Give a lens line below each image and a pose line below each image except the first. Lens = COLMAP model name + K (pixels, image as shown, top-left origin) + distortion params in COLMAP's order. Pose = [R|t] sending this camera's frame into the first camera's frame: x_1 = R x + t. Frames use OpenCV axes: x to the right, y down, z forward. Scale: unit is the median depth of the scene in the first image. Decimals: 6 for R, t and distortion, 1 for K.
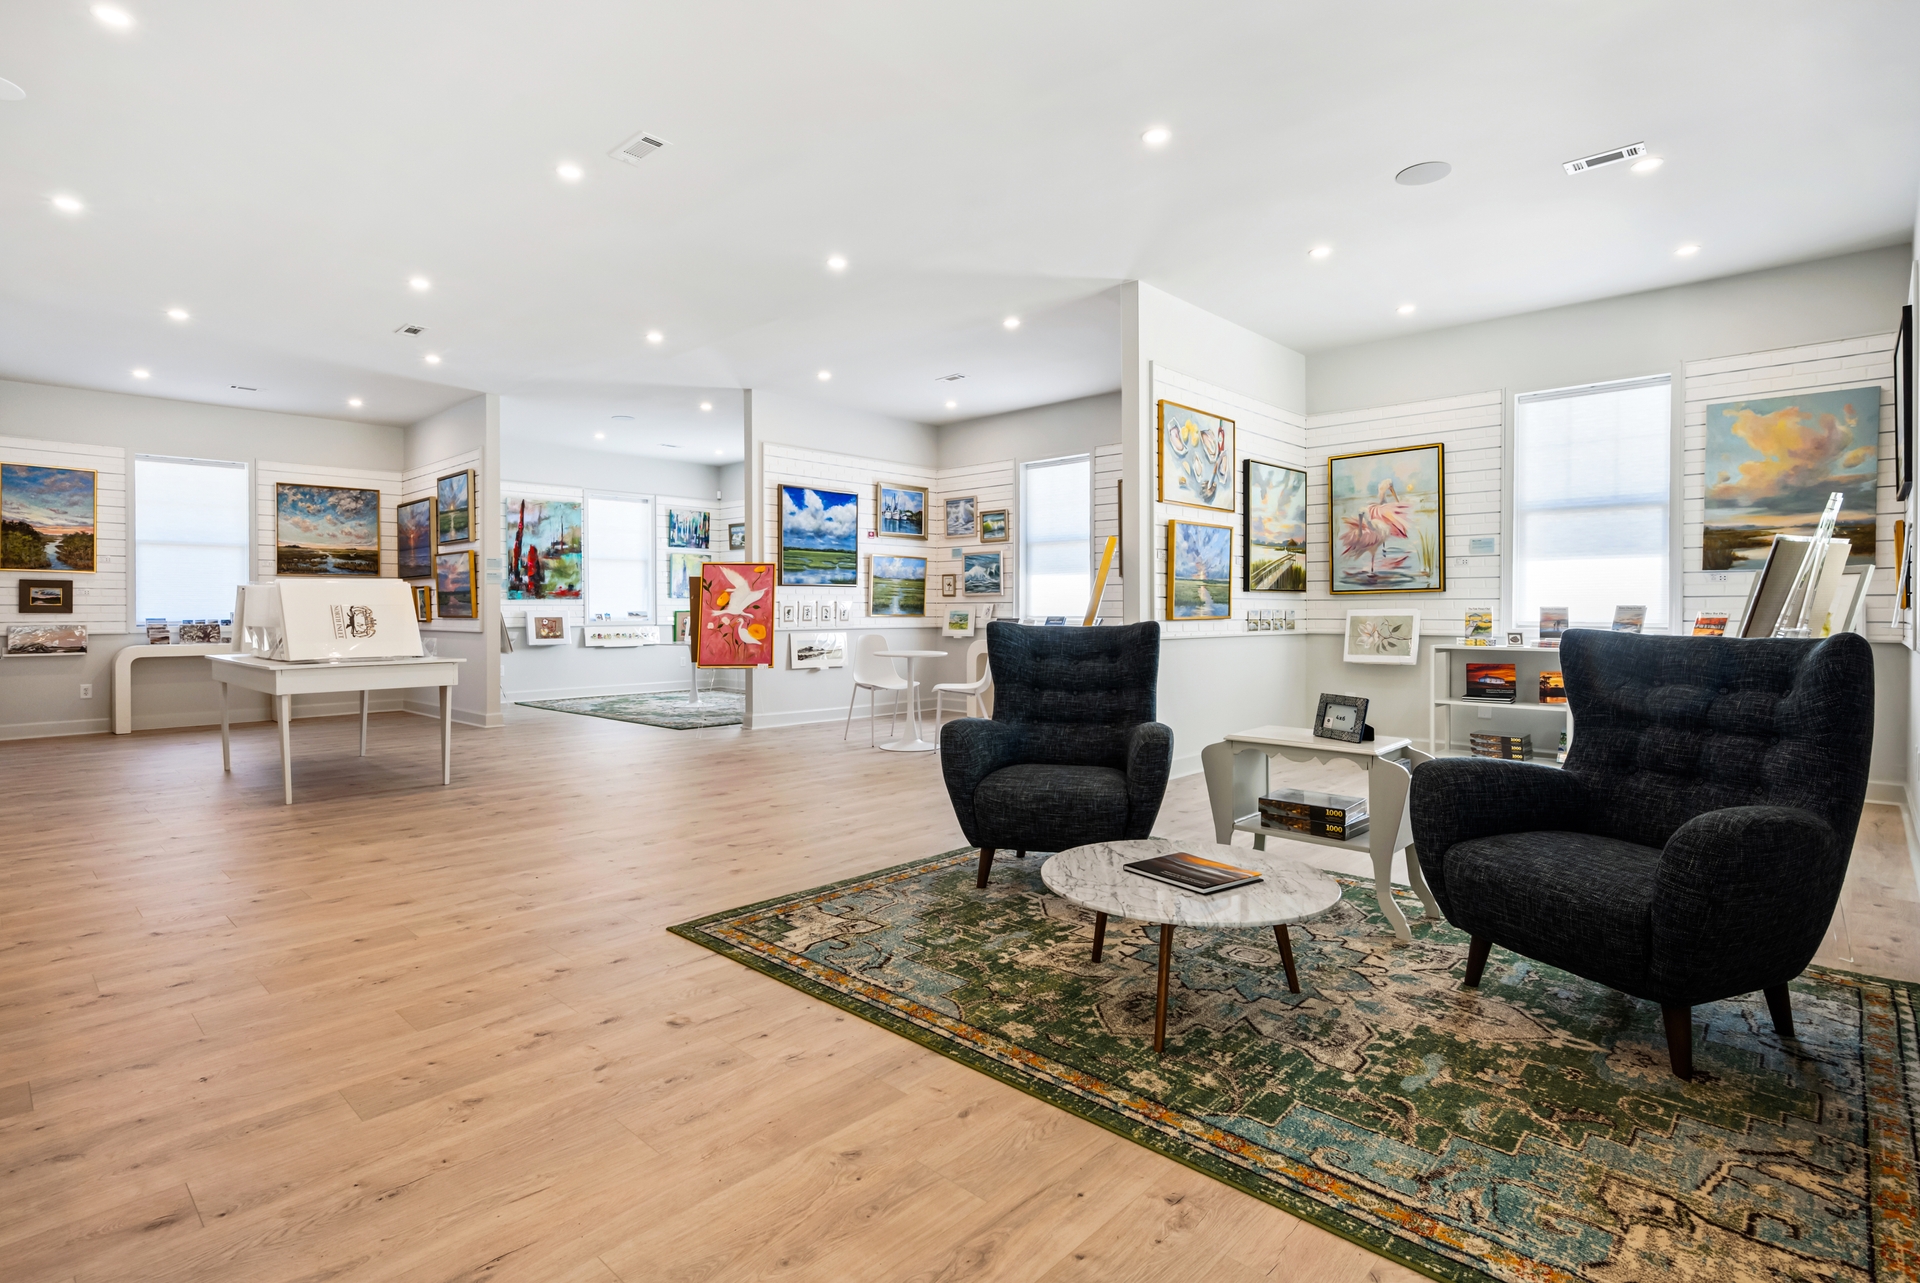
lens RADIAL K [[917.4, 0, 953.4], [0, 917.4, 624.0], [0, 0, 1]] dist [0.011706, -0.002707]
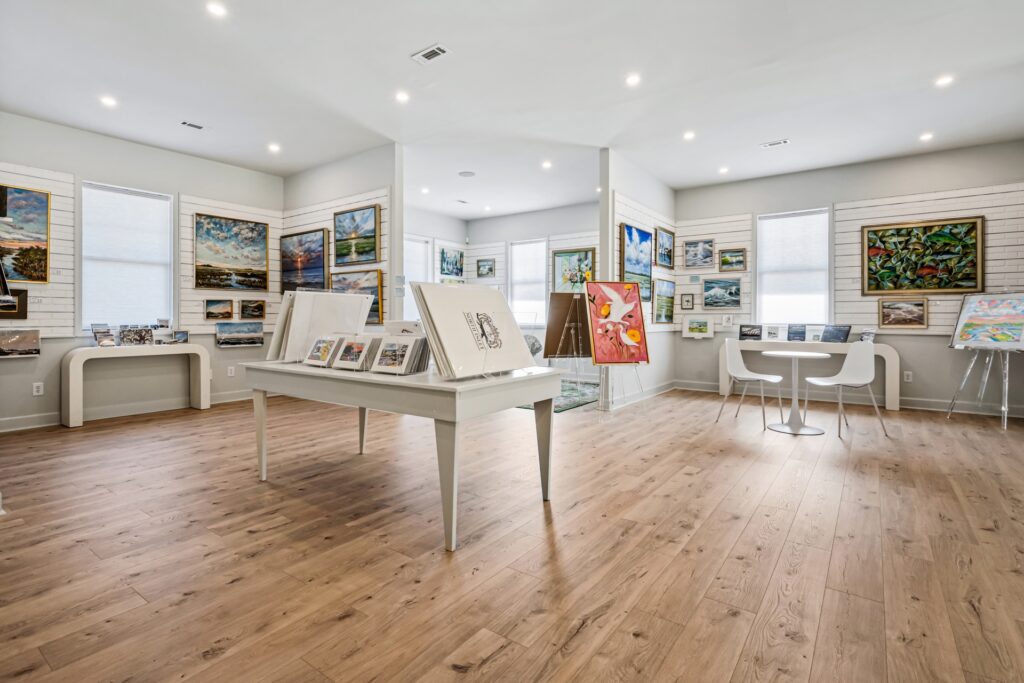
lens RADIAL K [[489.3, 0, 512.3], [0, 489.3, 321.1], [0, 0, 1]] dist [0.011706, -0.002707]
pose [[0.992048, 0.003234, 0.125817, -0.463751], [-0.002009, 0.999949, -0.009857, -0.004820], [-0.125842, 0.009526, 0.992005, 0.350639]]
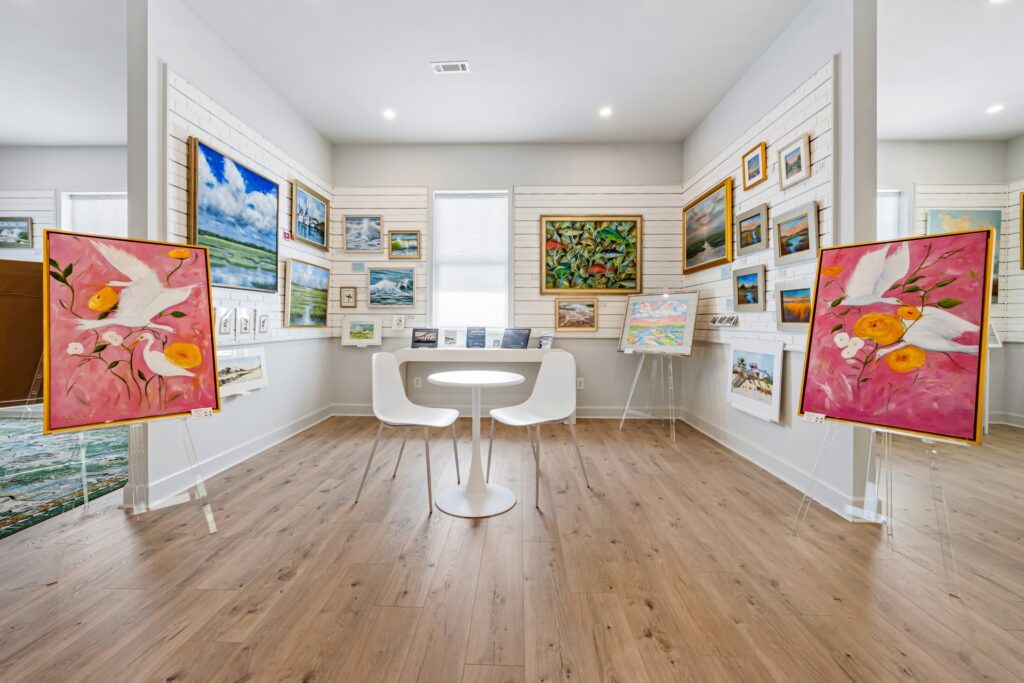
lens RADIAL K [[419.5, 0, 503.3], [0, 419.5, 320.9], [0, 0, 1]] dist [0.000194, -0.001667]
pose [[0.749466, 0.005706, 0.662019, -0.238141], [0.004448, 0.999897, -0.013653, -0.009454], [-0.662028, 0.013178, 0.749363, 0.654328]]
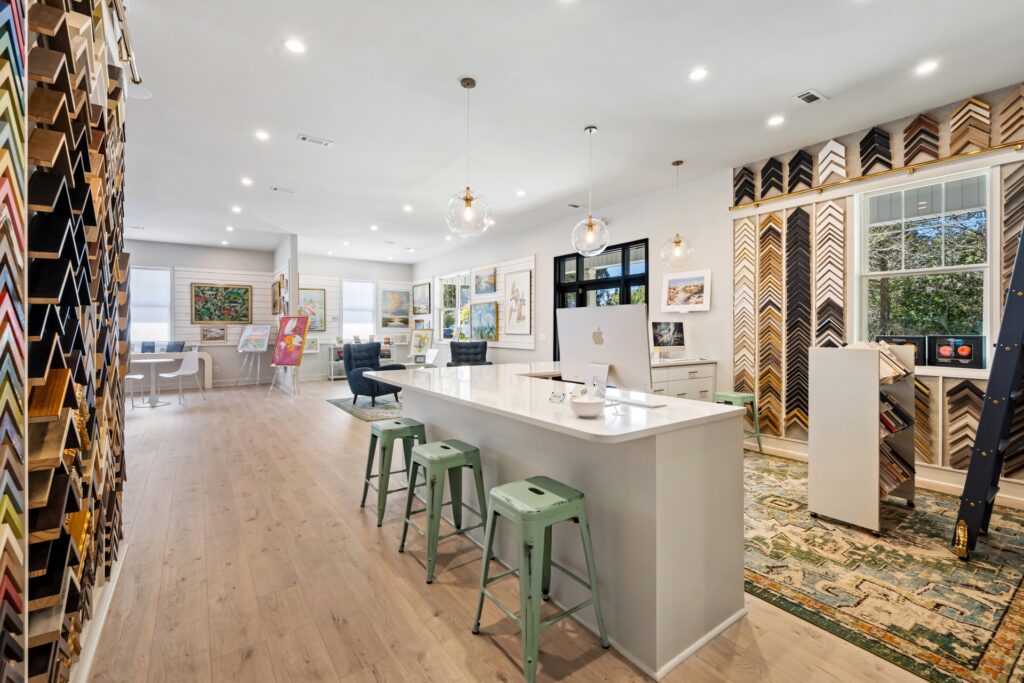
lens RADIAL K [[437.0, 0, 501.2], [0, 437.0, 323.1], [0, 0, 1]] dist [0.000802, 0.000132]
pose [[0.198532, 0.015842, 0.979966, -0.788939], [0.018378, 0.999633, -0.019883, -0.017649], [-0.979922, 0.021957, 0.198168, 0.018769]]
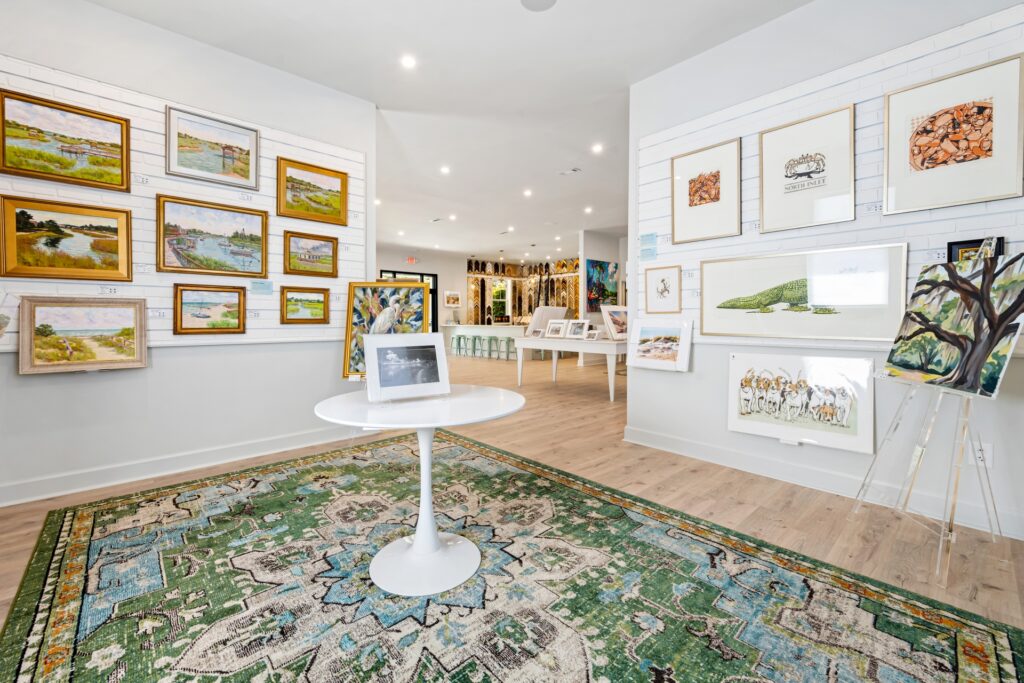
lens RADIAL K [[419.5, 0, 512.1], [0, 419.5, 329.7], [0, 0, 1]] dist [0.000194, -0.001667]
pose [[-0.997162, 0.003635, 0.075192, -0.440687], [0.006858, 0.999067, 0.042649, -0.021893], [-0.074967, 0.043043, -0.996257, 1.539575]]
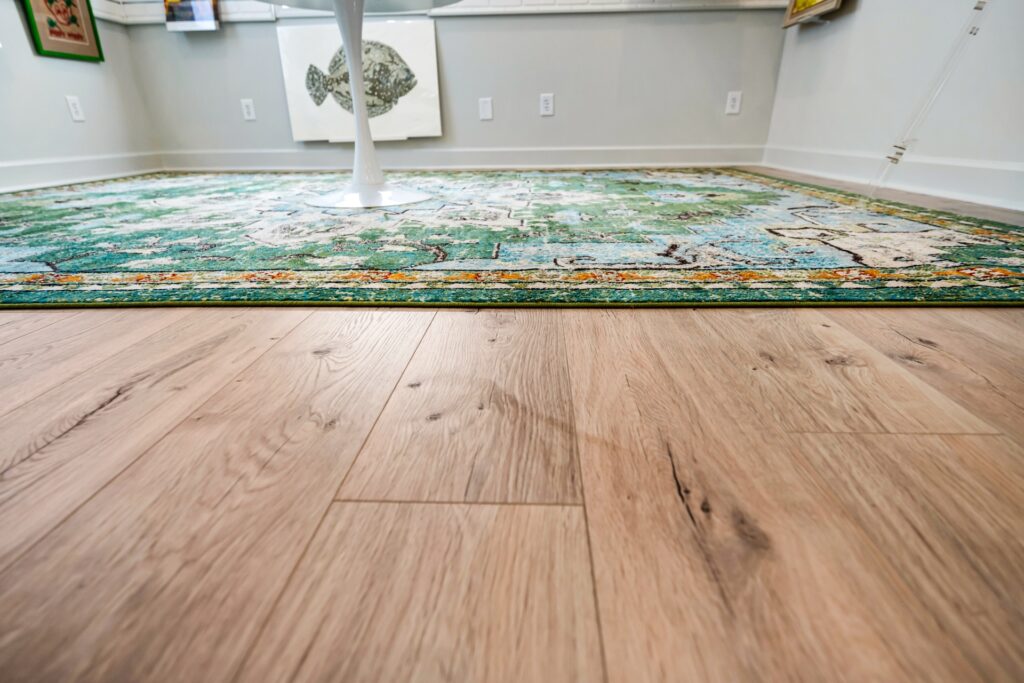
lens RADIAL K [[499.6, 0, 514.4], [0, 499.6, 340.6], [0, 0, 1]] dist [-0.001455, -0.001836]
pose [[0.760697, -0.262030, 0.593868, -0.485524], [0.014179, 0.921390, 0.388380, 0.084112], [-0.648952, -0.287019, 0.704615, 1.084754]]
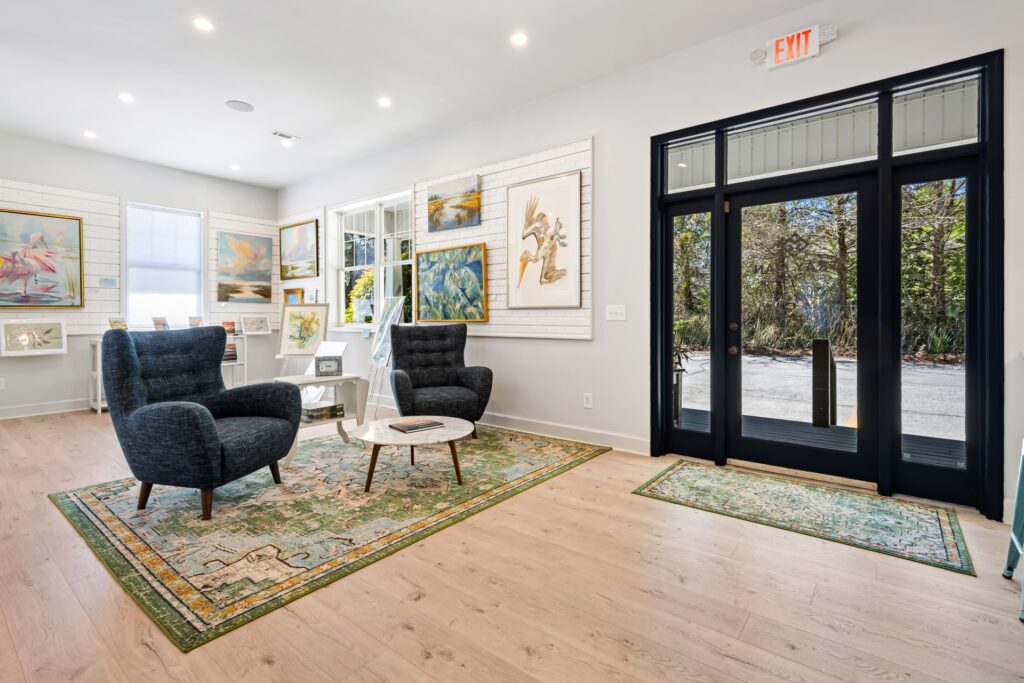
lens RADIAL K [[489.3, 0, 497.8], [0, 489.3, 313.5], [0, 0, 1]] dist [0.011706, -0.002707]
pose [[-0.073056, 0.013081, 0.997242, -0.323580], [0.021300, 0.999706, -0.011553, 0.000083], [-0.997100, 0.020397, -0.073313, 0.274849]]
